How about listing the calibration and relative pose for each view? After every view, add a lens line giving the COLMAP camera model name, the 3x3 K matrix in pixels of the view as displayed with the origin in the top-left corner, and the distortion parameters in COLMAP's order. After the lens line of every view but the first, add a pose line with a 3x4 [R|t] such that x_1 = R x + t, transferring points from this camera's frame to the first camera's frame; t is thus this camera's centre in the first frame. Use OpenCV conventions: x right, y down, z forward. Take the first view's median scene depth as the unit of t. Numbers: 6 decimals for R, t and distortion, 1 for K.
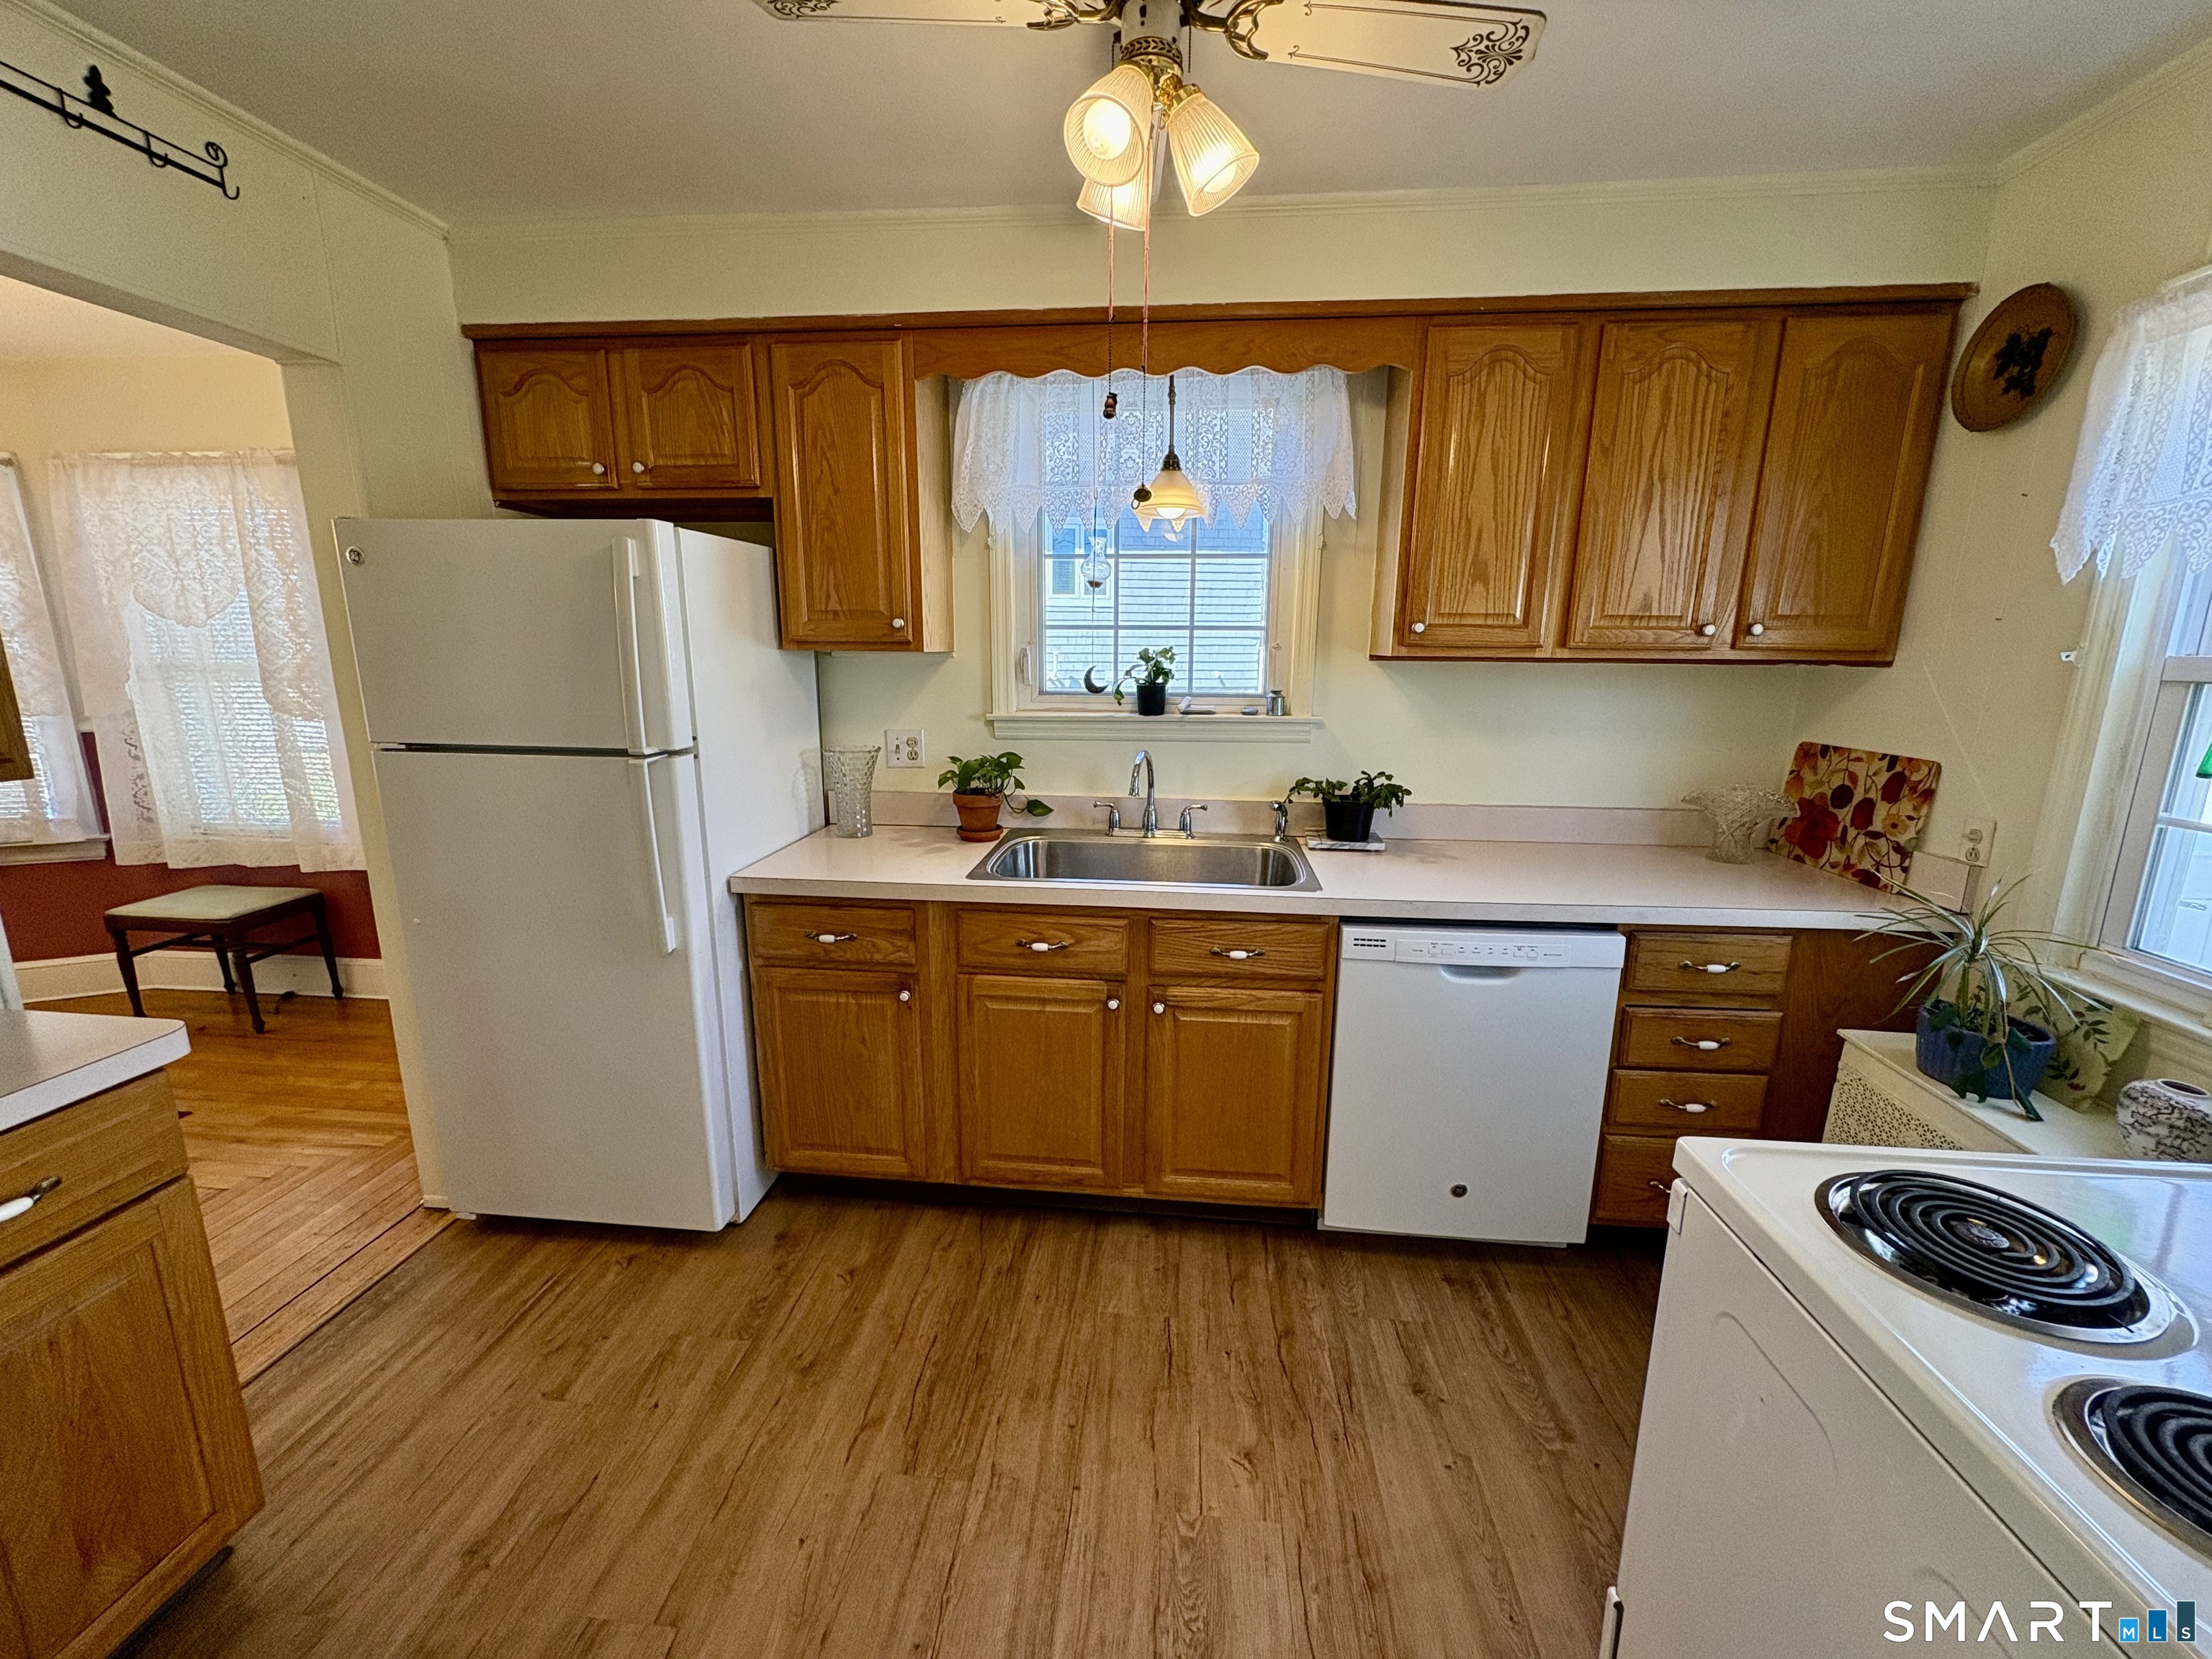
lens RADIAL K [[879.8, 0, 1102.3], [0, 879.8, 829.5], [0, 0, 1]] dist [0.000951, 0.000238]
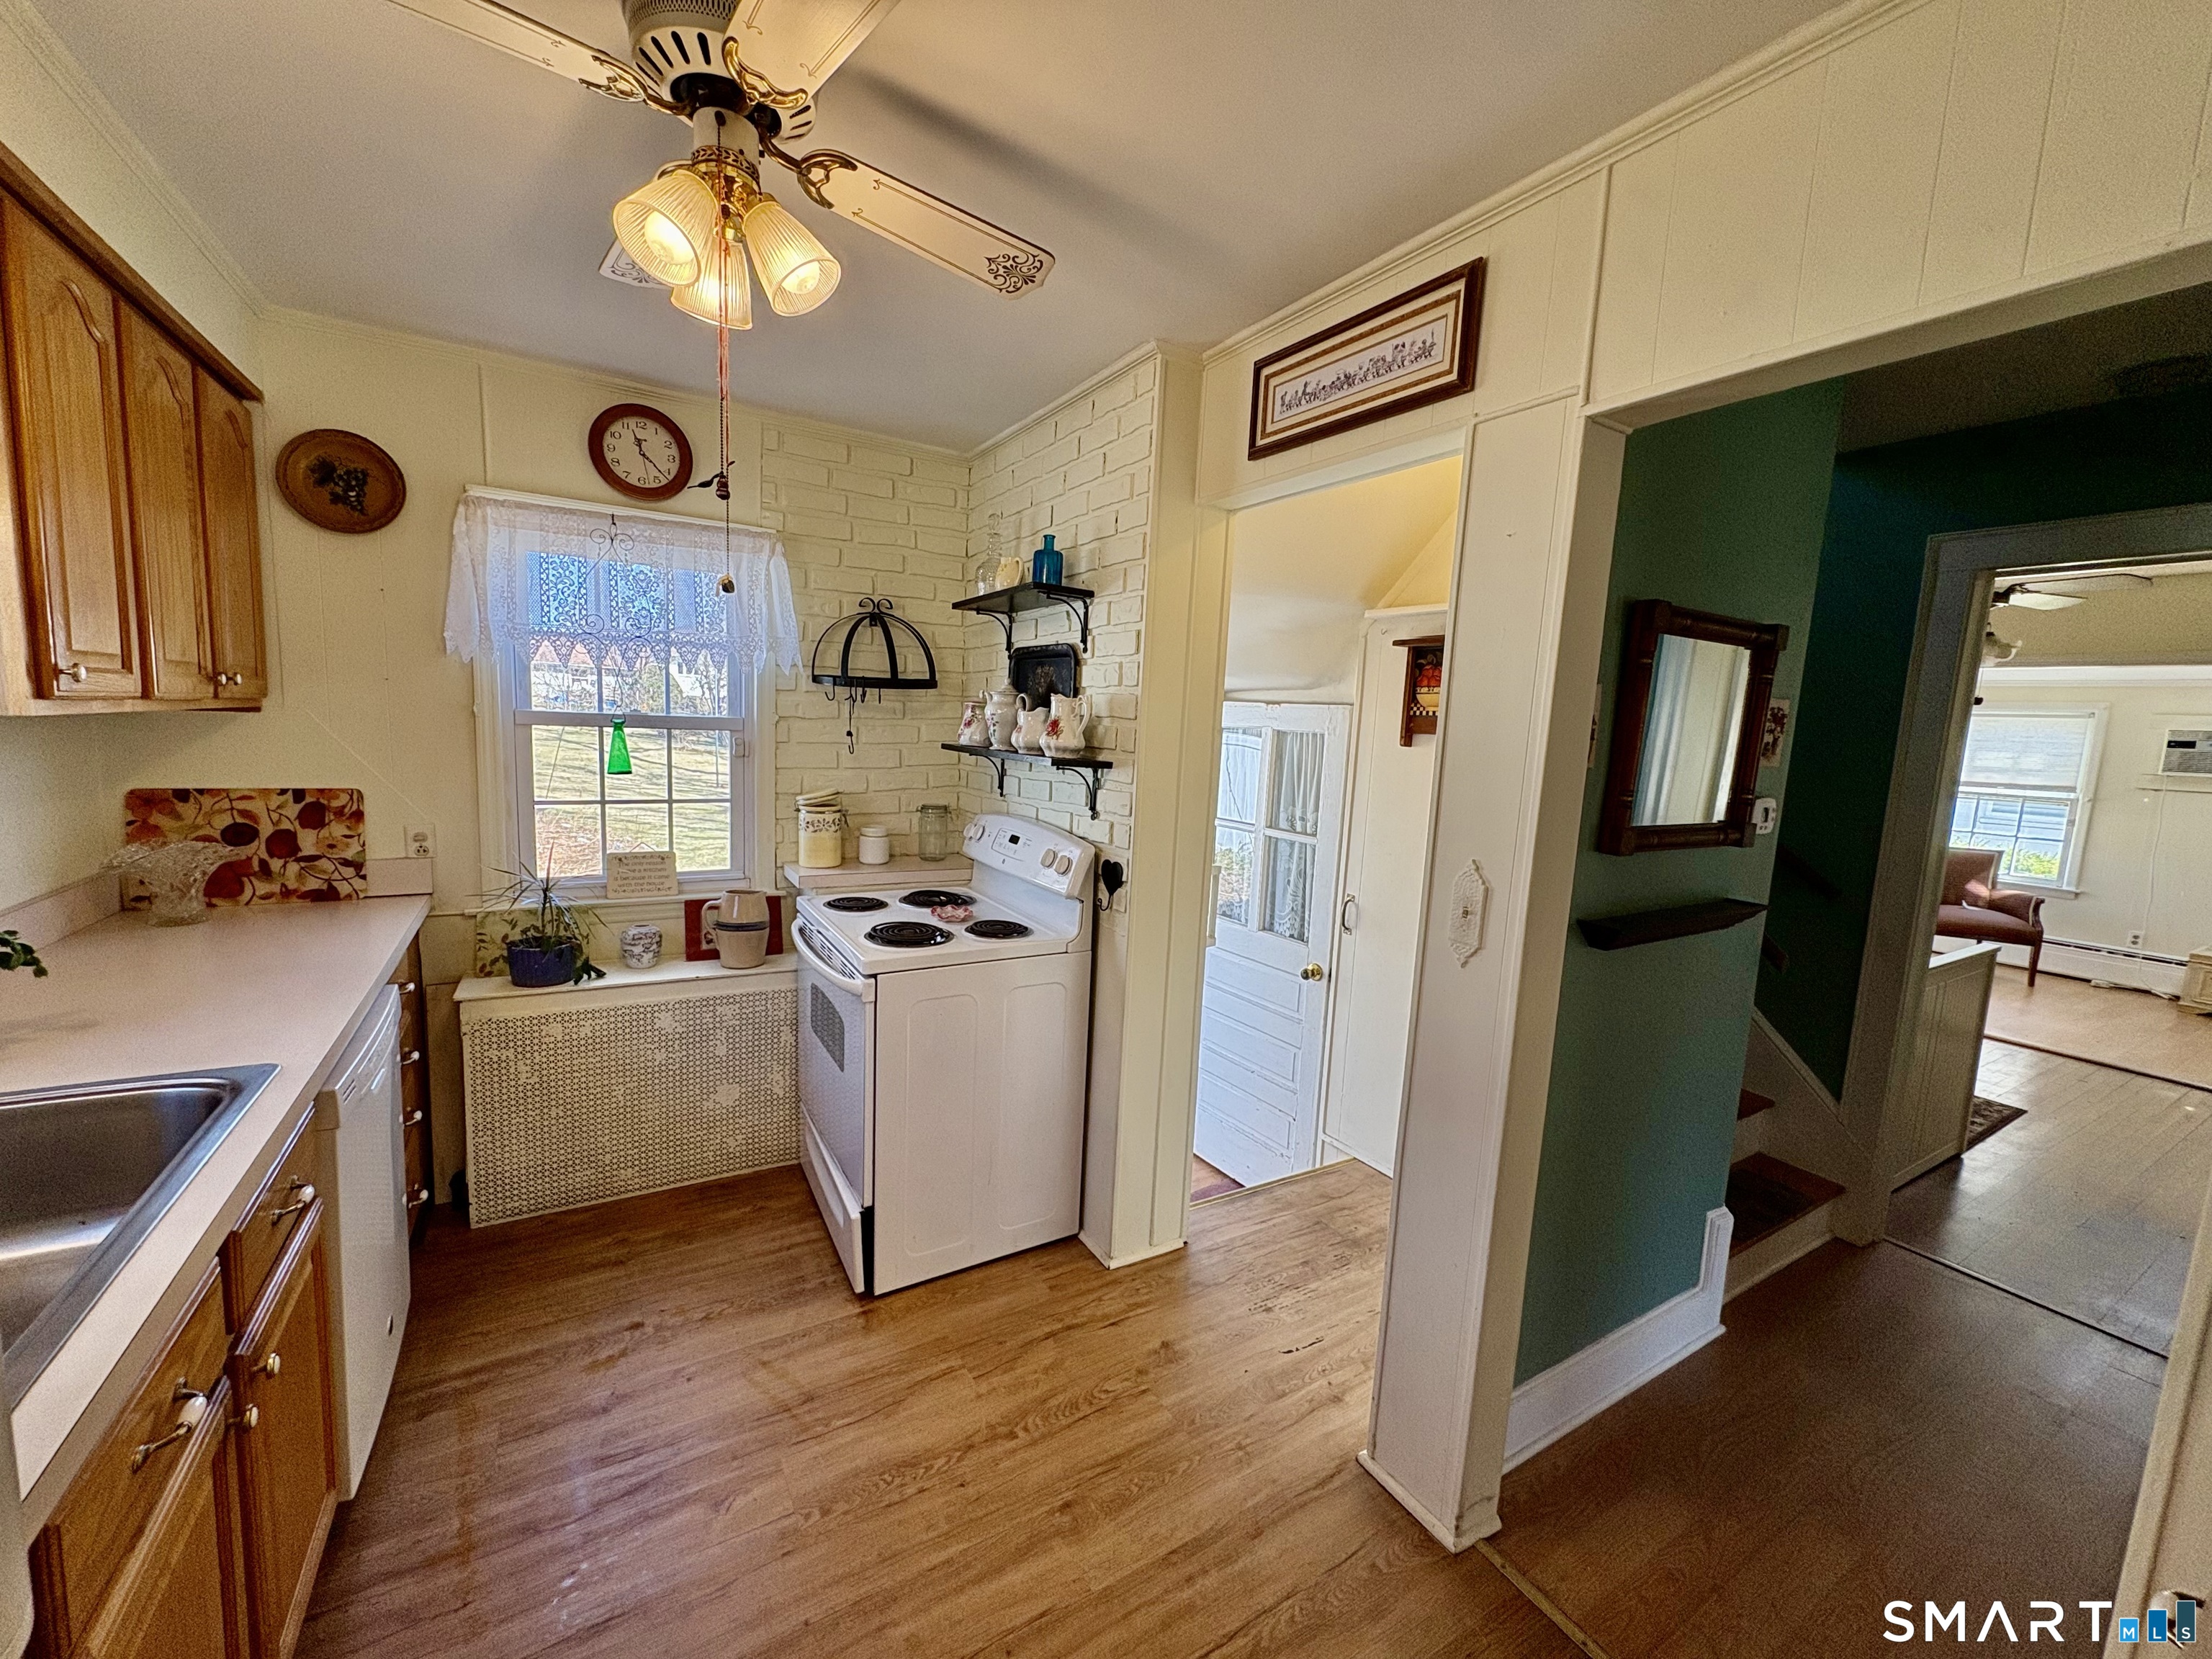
lens RADIAL K [[879.8, 0, 1108.4], [0, 879.8, 828.8], [0, 0, 1]] dist [0.000951, 0.000238]
pose [[-0.598814, -0.135234, 0.789388, -0.624649], [0.113075, 0.961492, 0.250494, -0.194905], [-0.792866, 0.239259, -0.560463, 0.787507]]
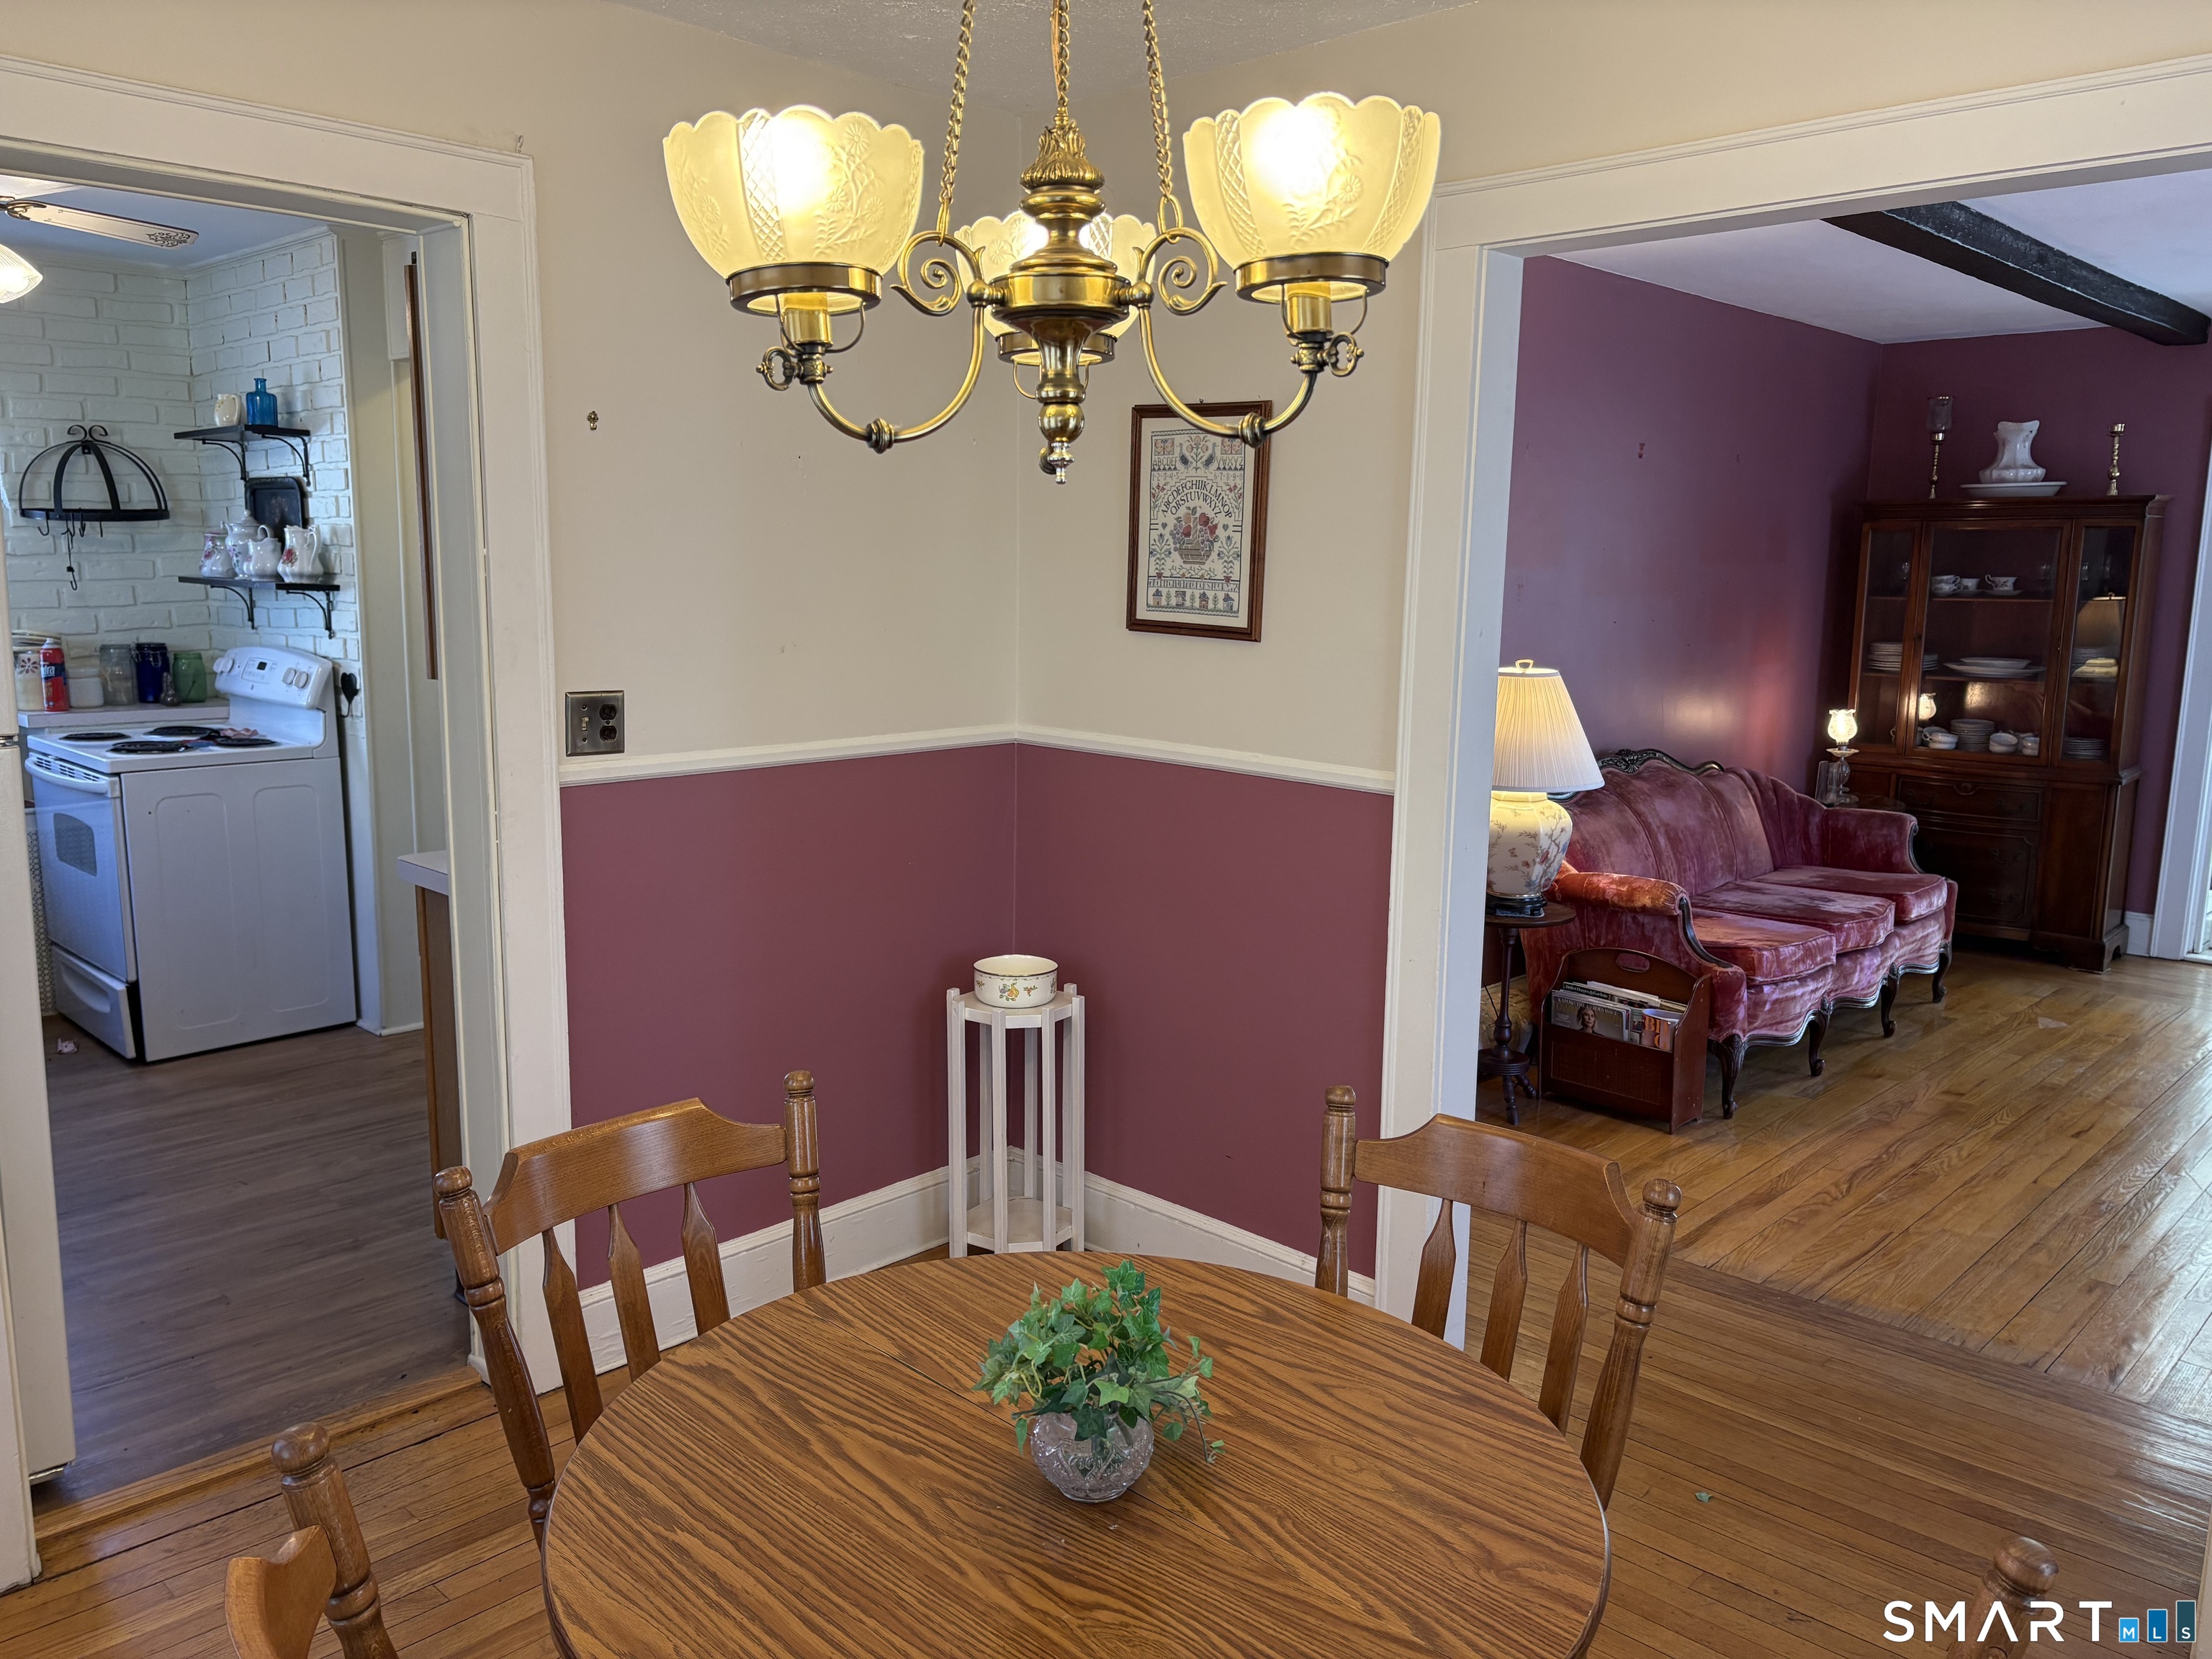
lens RADIAL K [[1673.3, 0, 1108.6], [0, 1673.3, 830.5], [0, 0, 1]] dist [0.039231, -0.025729]
pose [[-0.791775, -0.119662, 0.598977, -2.127899], [0.103964, 0.939912, 0.325202, -0.339387], [-0.601901, 0.319759, -0.731758, 1.366788]]
